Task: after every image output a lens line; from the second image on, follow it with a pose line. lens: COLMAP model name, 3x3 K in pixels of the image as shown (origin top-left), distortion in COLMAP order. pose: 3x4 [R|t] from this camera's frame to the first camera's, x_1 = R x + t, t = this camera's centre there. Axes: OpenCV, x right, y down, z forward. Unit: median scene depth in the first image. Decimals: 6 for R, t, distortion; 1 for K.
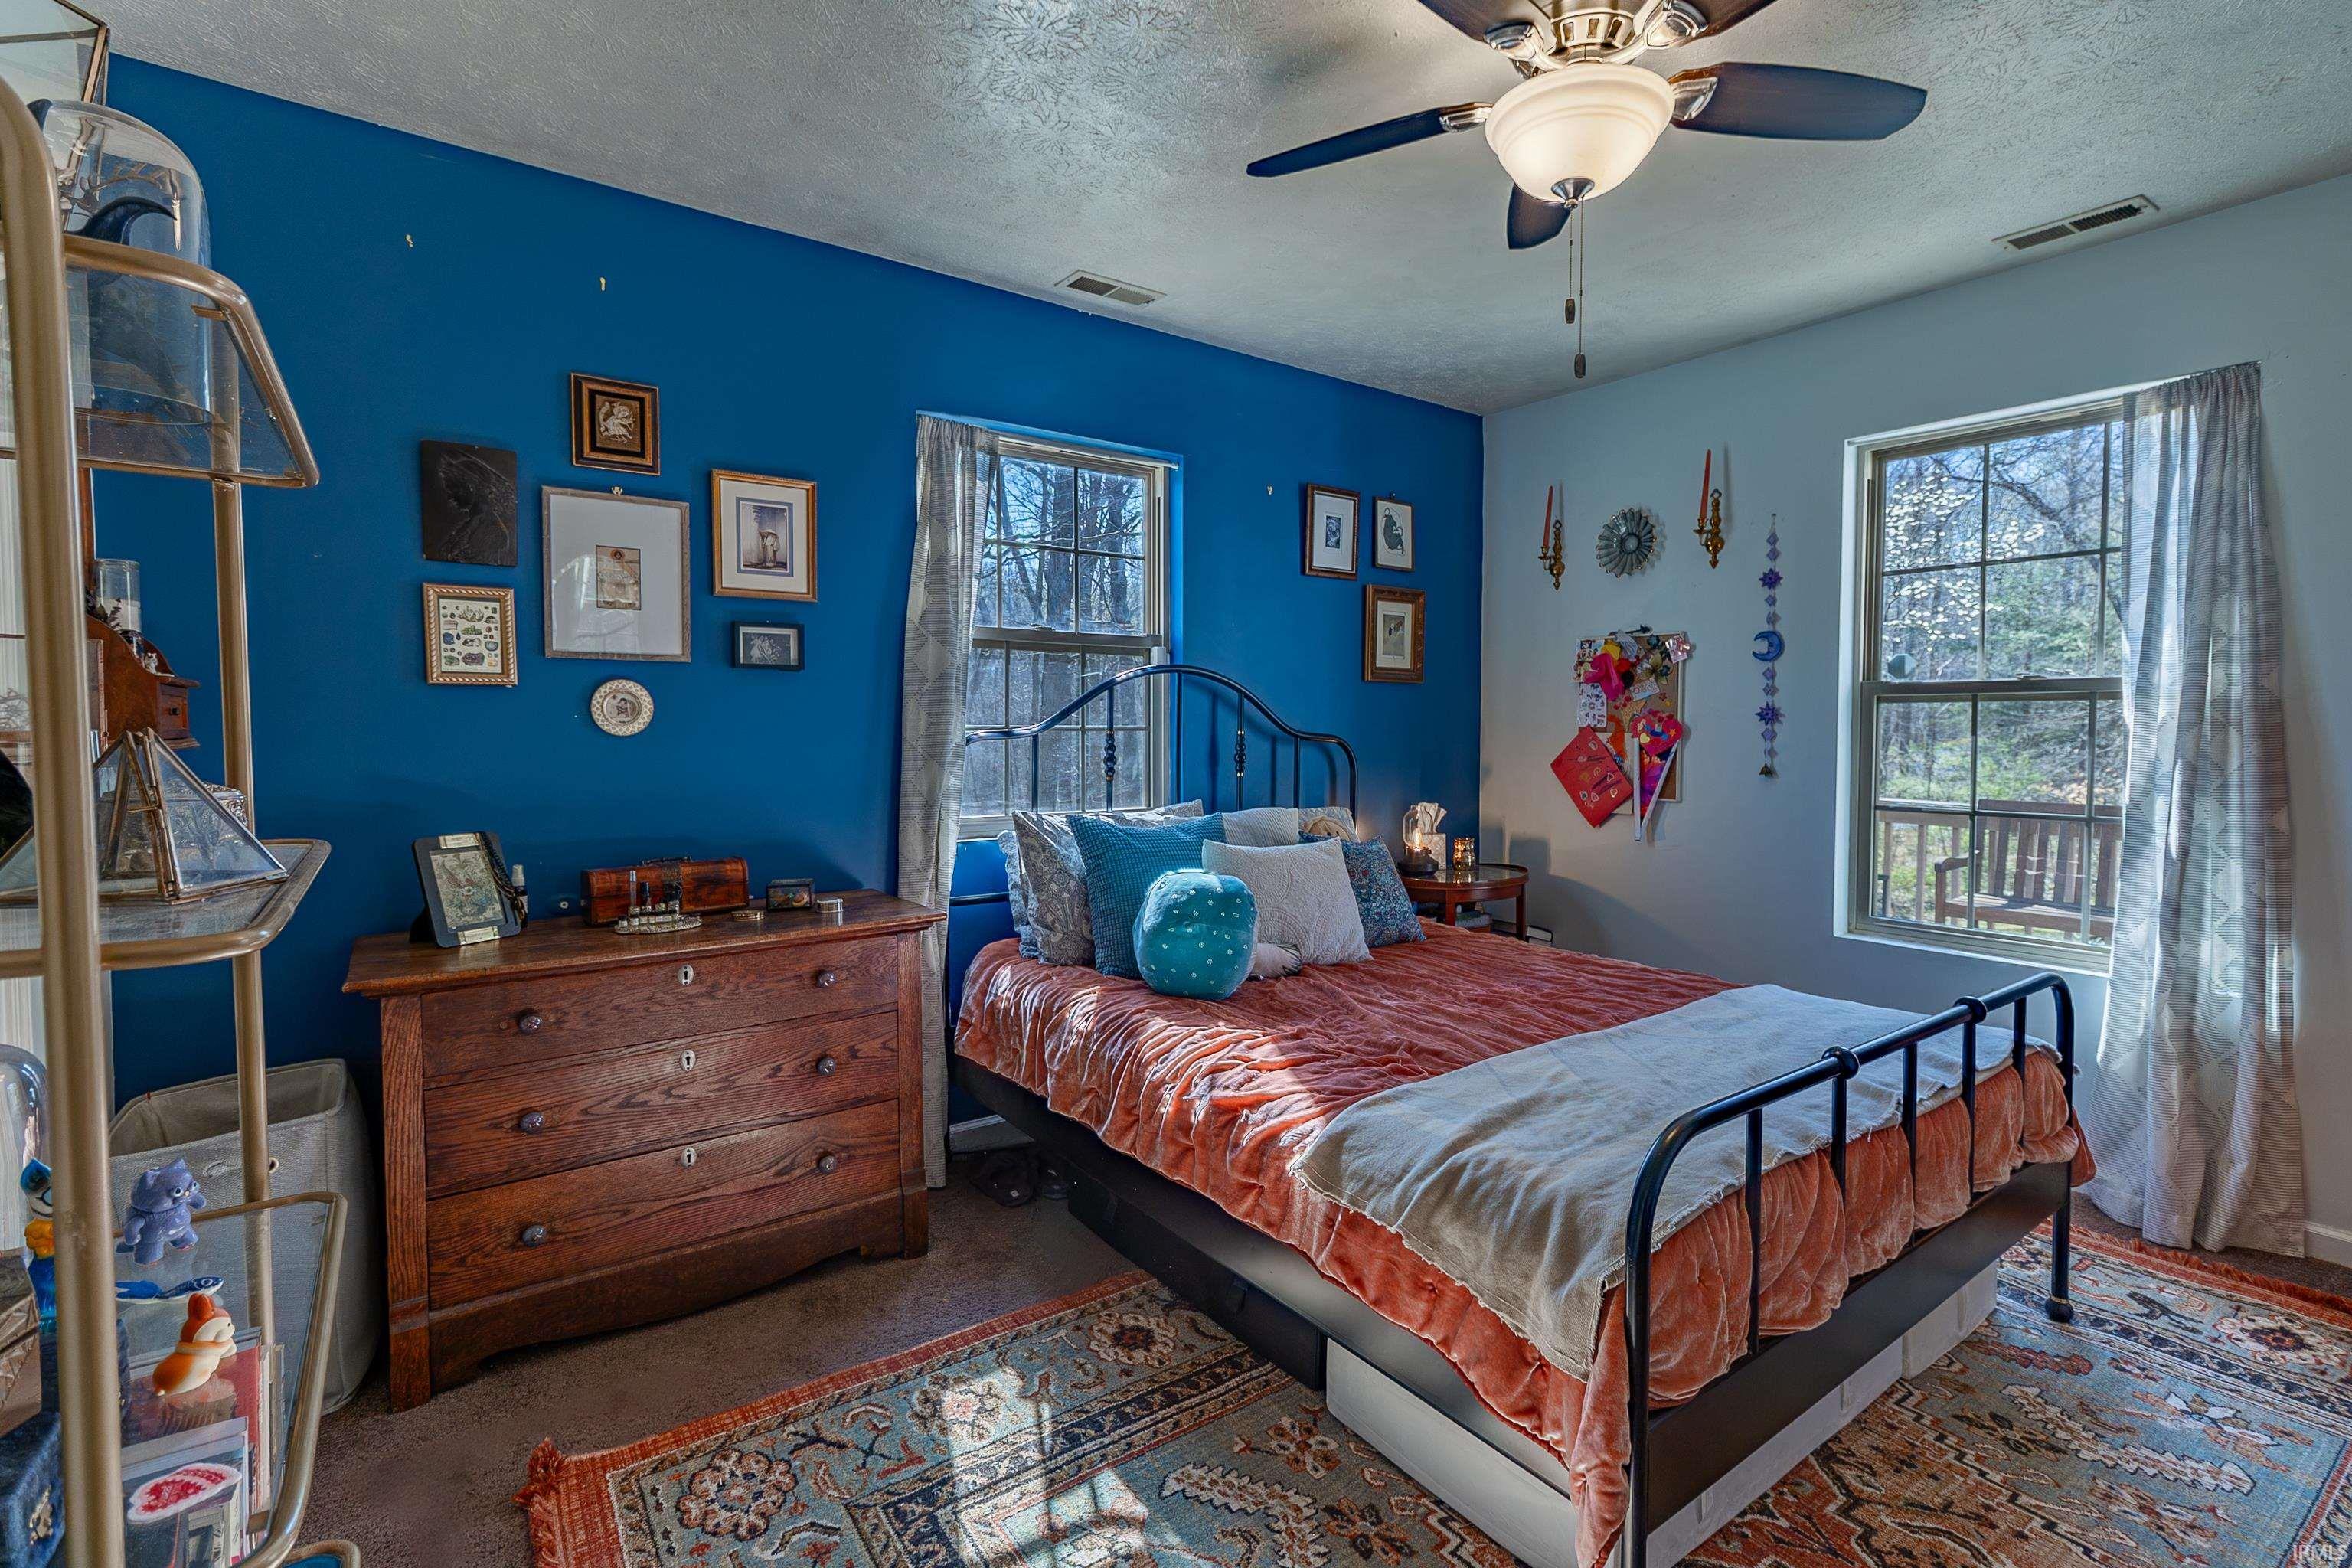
lens RADIAL K [[1079.4, 0, 1181.5], [0, 1079.4, 775.3], [0, 0, 1]] dist [0.003108, 0.001441]
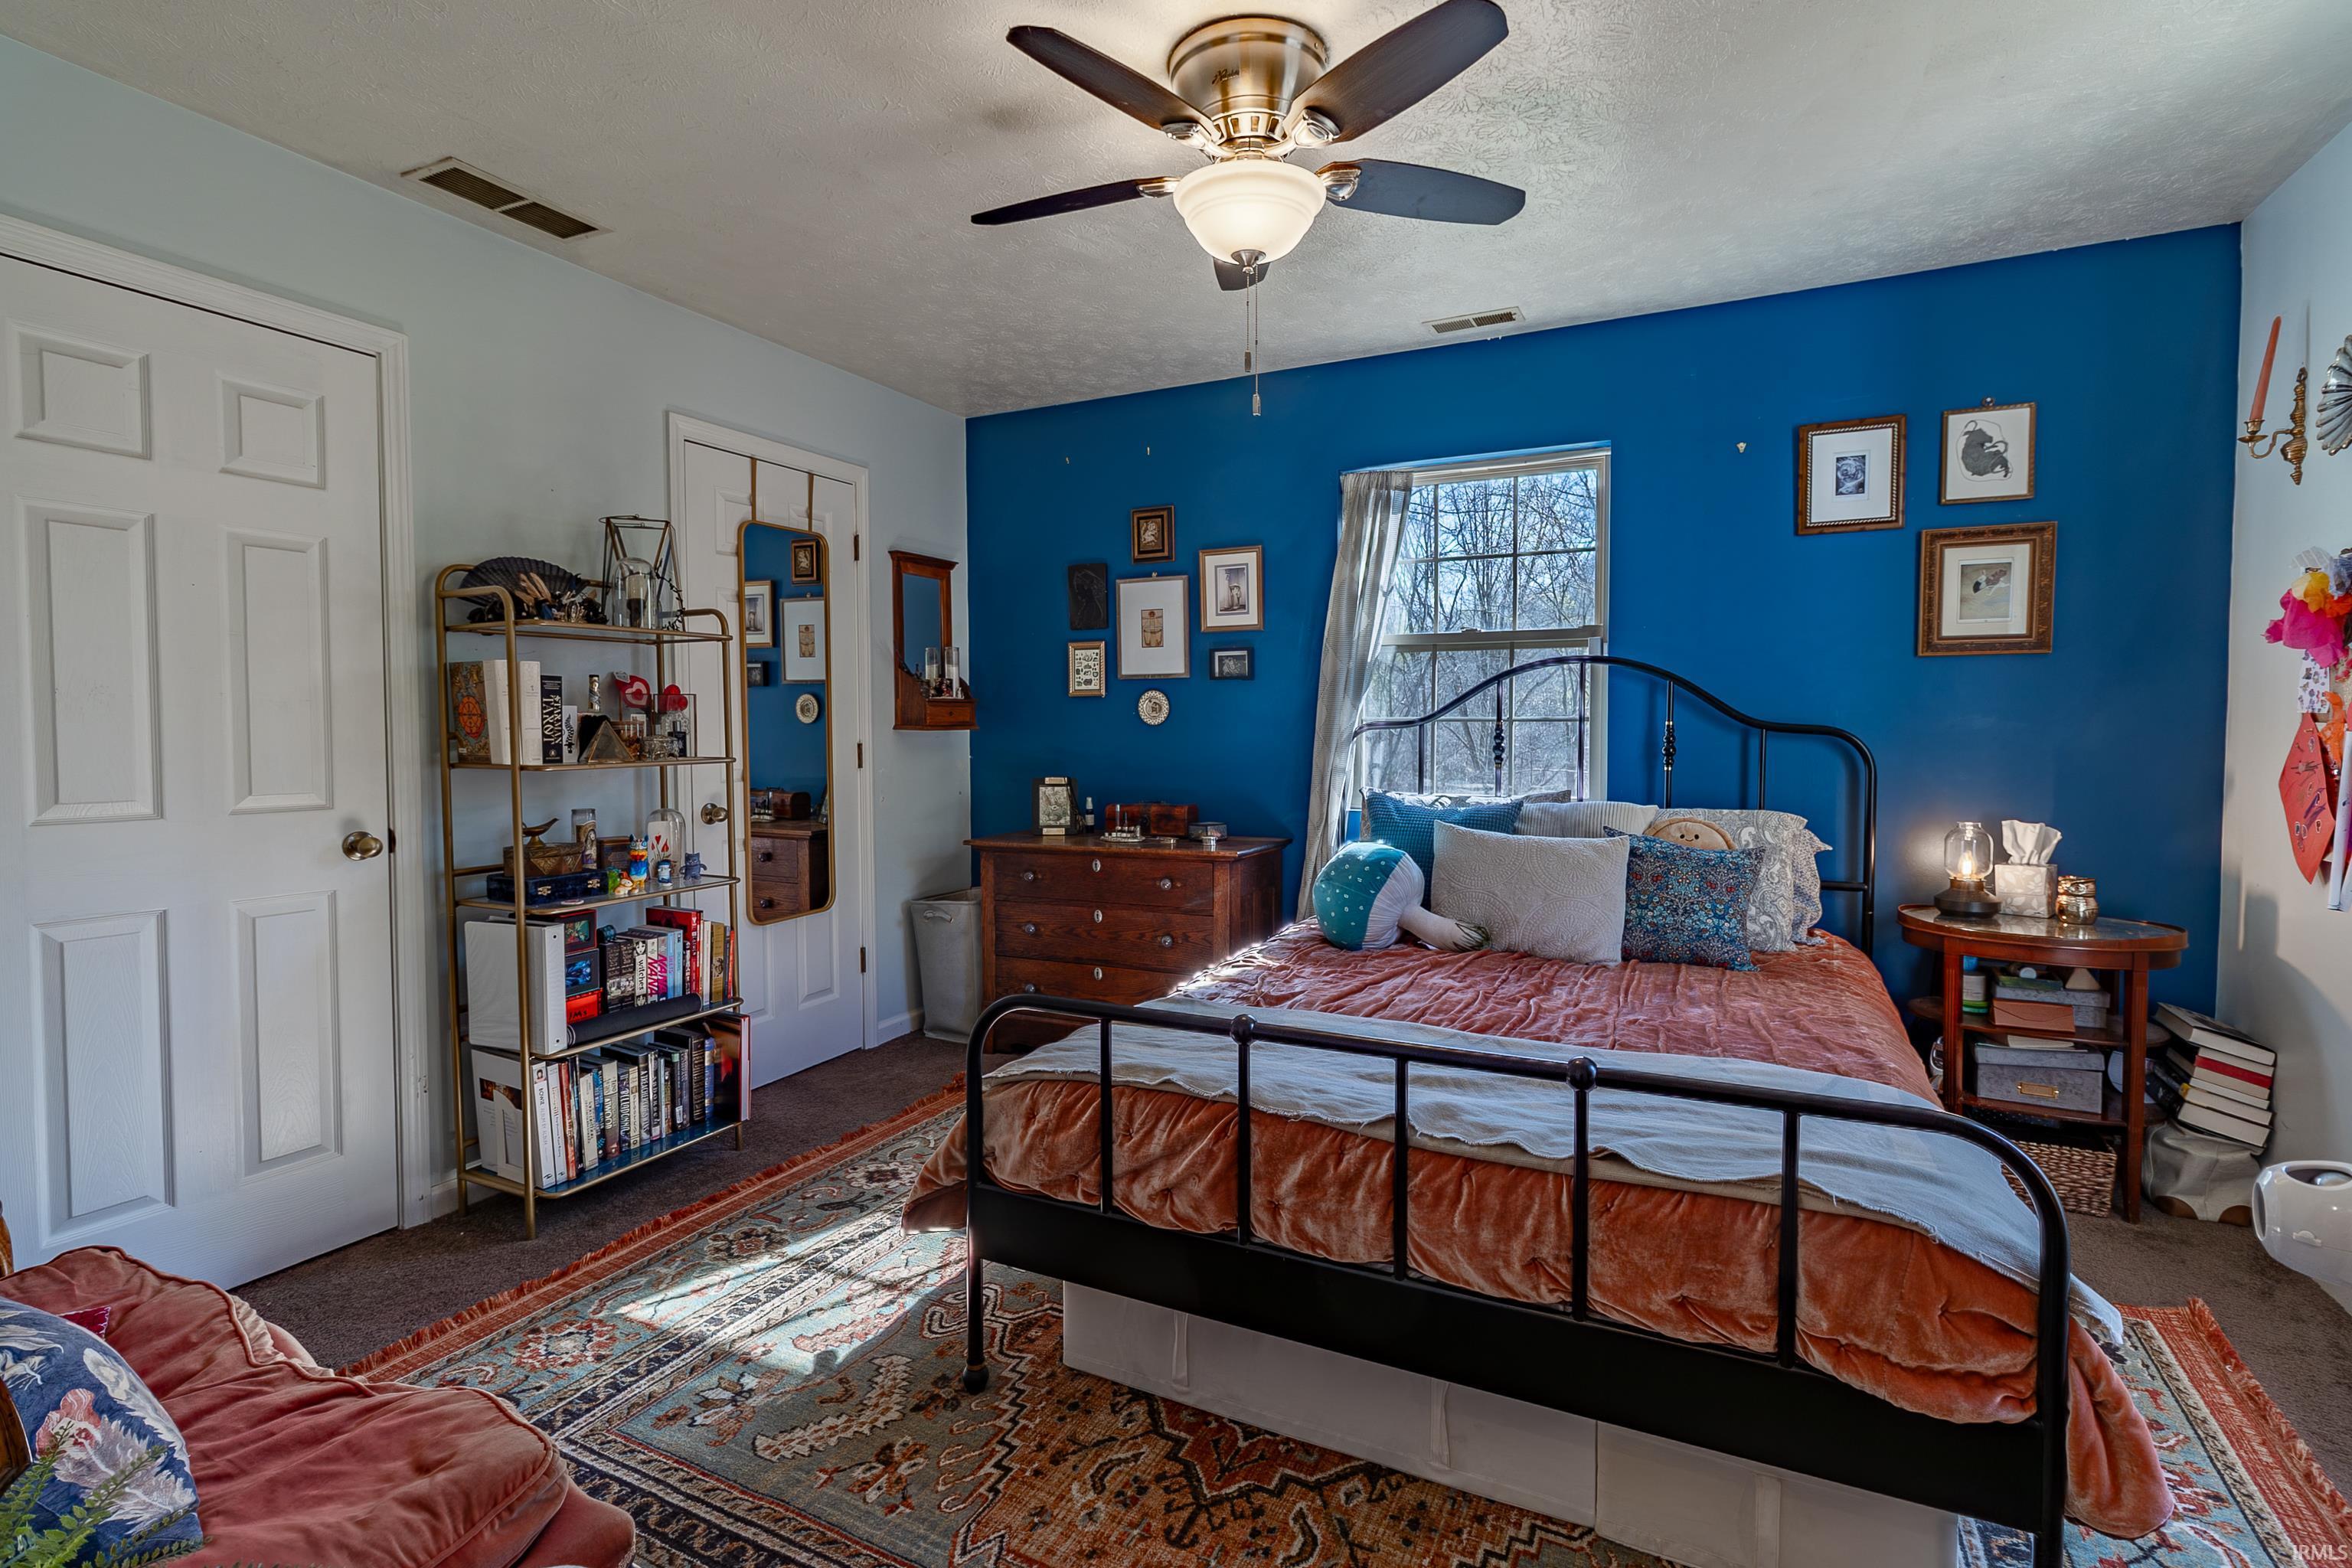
lens RADIAL K [[1079.4, 0, 1193.4], [0, 1079.4, 769.2], [0, 0, 1]] dist [0.003108, 0.001441]
pose [[0.473419, 0.041980, -0.879836, 0.843445], [-0.032621, 0.999014, 0.030114, -0.017873], [0.880233, 0.014445, 0.474322, 0.248140]]
